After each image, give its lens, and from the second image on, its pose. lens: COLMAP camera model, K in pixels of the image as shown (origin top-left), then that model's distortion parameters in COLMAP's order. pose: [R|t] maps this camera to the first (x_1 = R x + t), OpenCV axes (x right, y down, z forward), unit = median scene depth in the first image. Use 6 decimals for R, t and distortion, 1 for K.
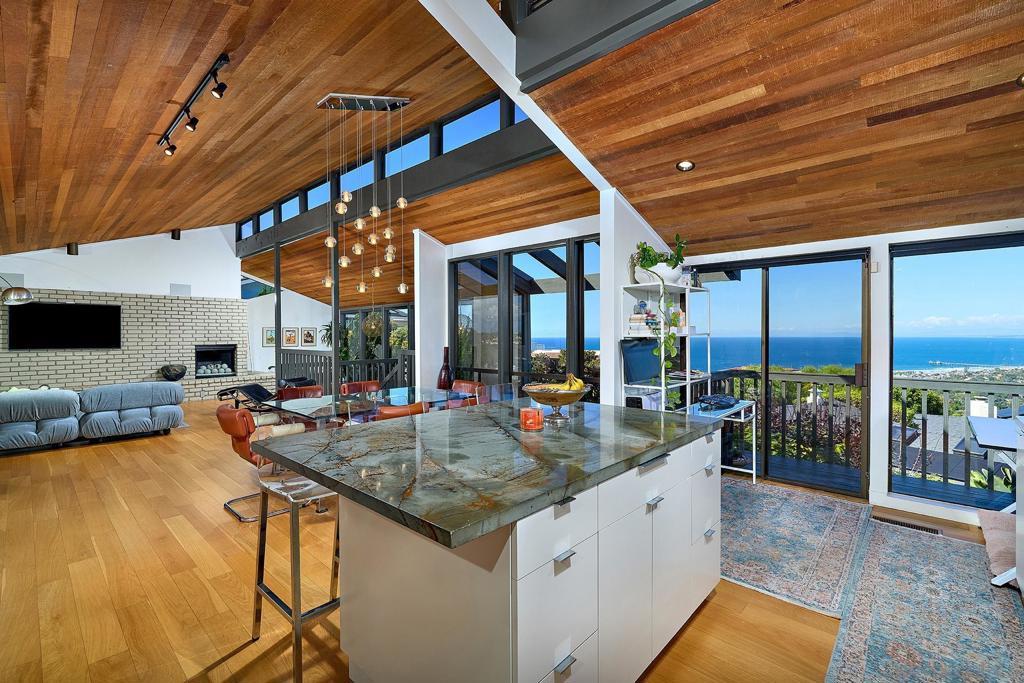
lens RADIAL K [[440.4, 0, 503.2], [0, 440.4, 337.5], [0, 0, 1]] dist [-0.006054, 0.001579]
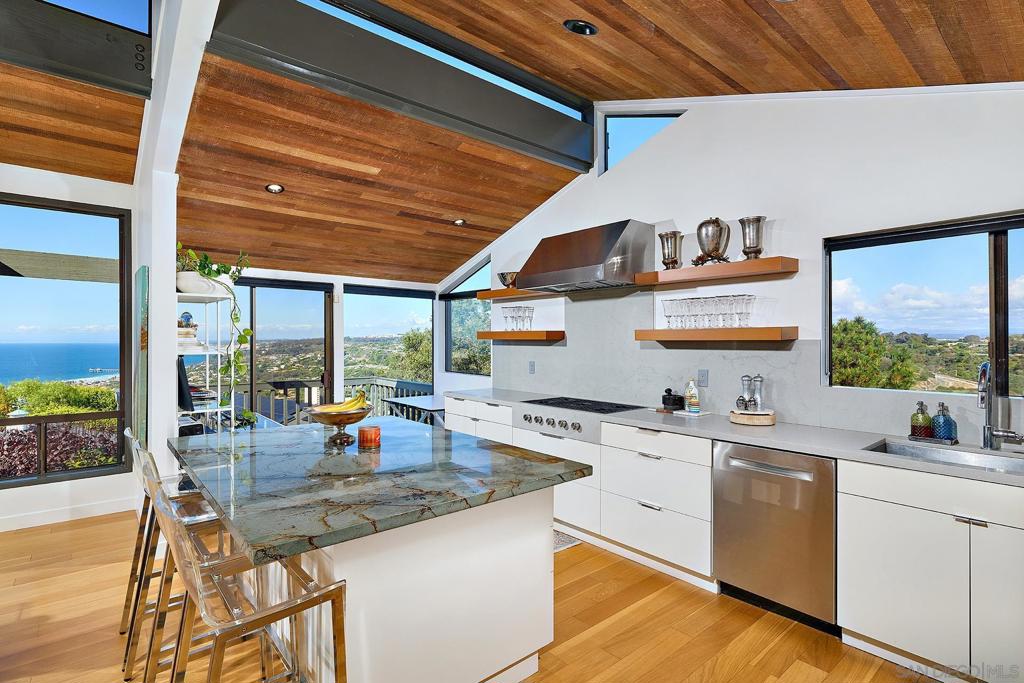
lens RADIAL K [[505.0, 0, 503.6], [0, 505.0, 343.3], [0, 0, 1]] dist [0.013430, -0.000031]
pose [[0.138745, -0.004017, 0.990320, -0.261963], [0.003331, 0.999988, 0.003589, -0.012028], [-0.990323, 0.002800, 0.138757, 0.117514]]
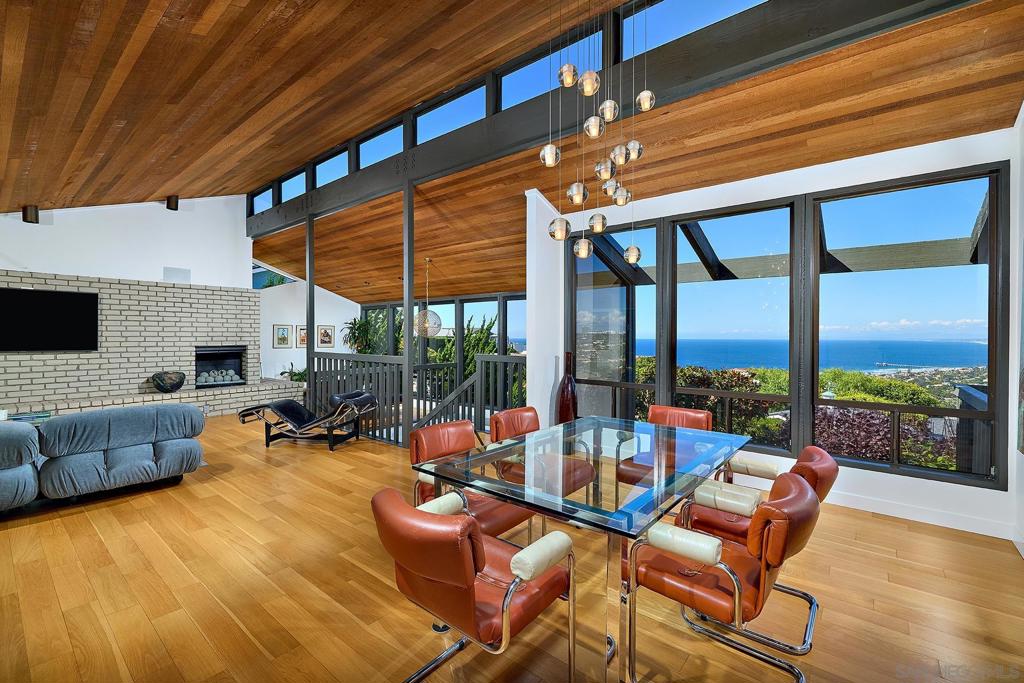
lens RADIAL K [[440.4, 0, 511.4], [0, 440.4, 338.6], [0, 0, 1]] dist [-0.006054, 0.001579]
pose [[0.998550, 0.006159, 0.053481, -0.218619], [-0.006194, 0.999981, 0.000483, -0.000218], [-0.053477, -0.000814, 0.998569, 0.226776]]
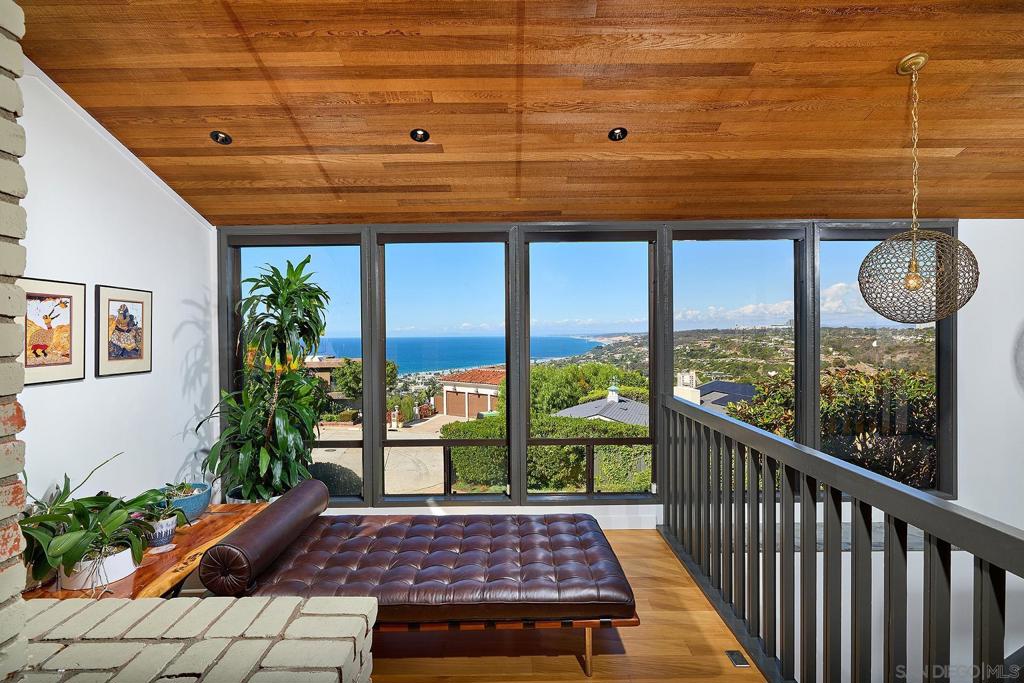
lens RADIAL K [[505.0, 0, 511.5], [0, 505.0, 342.4], [0, 0, 1]] dist [0.013430, -0.000031]
pose [[0.734337, -0.016324, 0.678589, -0.758672], [0.010998, 0.999866, 0.012151, 0.004354], [-0.678696, -0.001460, 0.734418, 1.114974]]
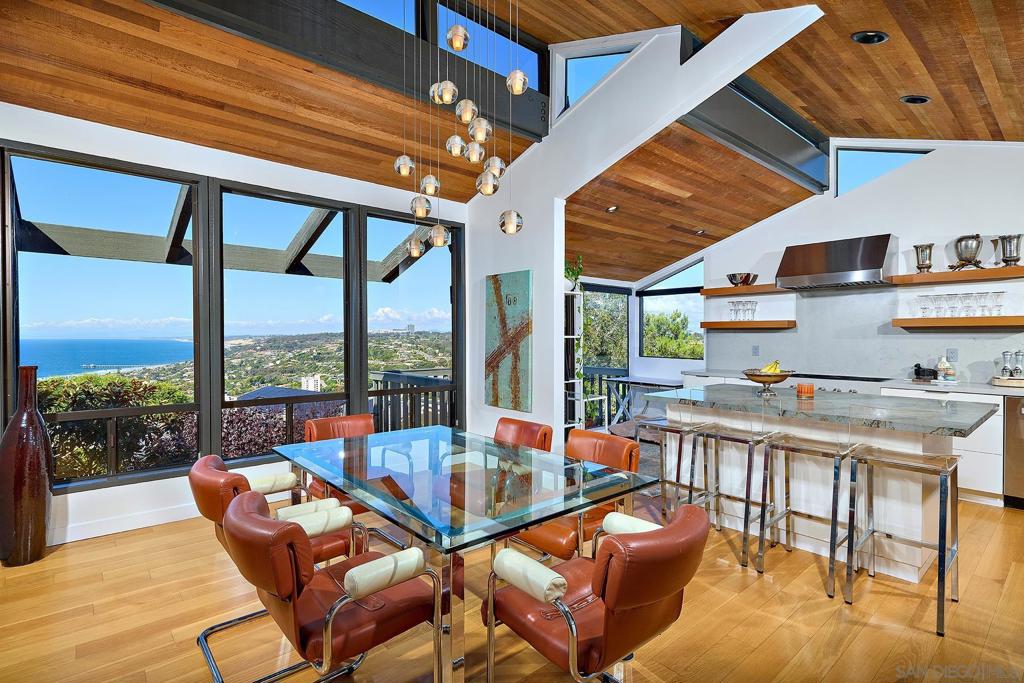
lens RADIAL K [[505.0, 0, 510.0], [0, 505.0, 342.9], [0, 0, 1]] dist [0.013430, -0.000031]
pose [[0.116886, -0.012960, 0.993061, -0.434391], [0.004956, 0.999910, 0.012466, -0.003622], [-0.993133, 0.003464, 0.116940, 0.430004]]
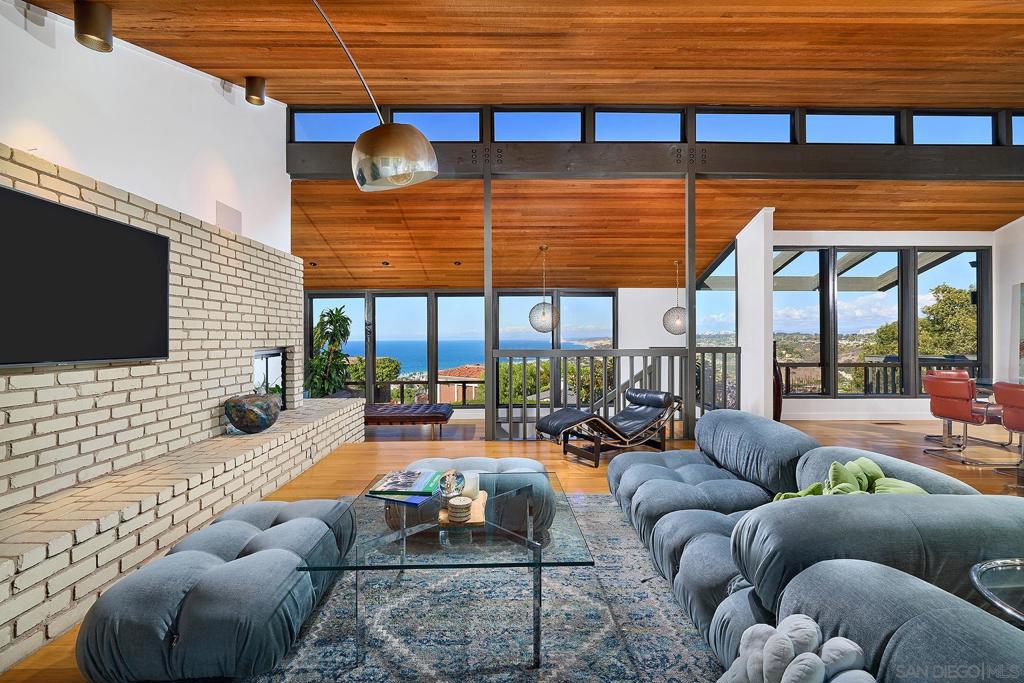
lens RADIAL K [[440.4, 0, 515.8], [0, 440.4, 342.7], [0, 0, 1]] dist [-0.006054, 0.001579]
pose [[0.721431, -0.011075, 0.692397, -0.988930], [0.010182, 0.999934, 0.005386, 0.014561], [-0.692411, 0.003165, 0.721496, 0.593734]]
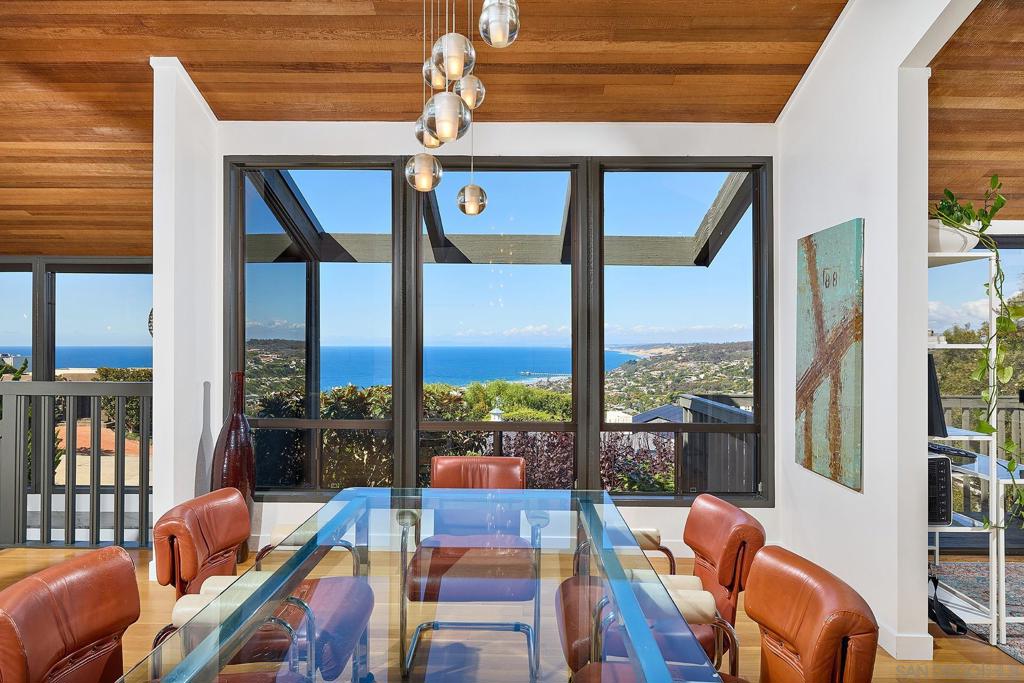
lens RADIAL K [[653.2, 0, 508.6], [0, 653.2, 349.6], [0, 0, 1]] dist [-0.002213, 0.000565]
pose [[0.749014, -0.003325, 0.662546, -0.280038], [-0.000251, 0.999986, 0.005303, -0.003056], [-0.662554, -0.004138, 0.749002, 0.322150]]
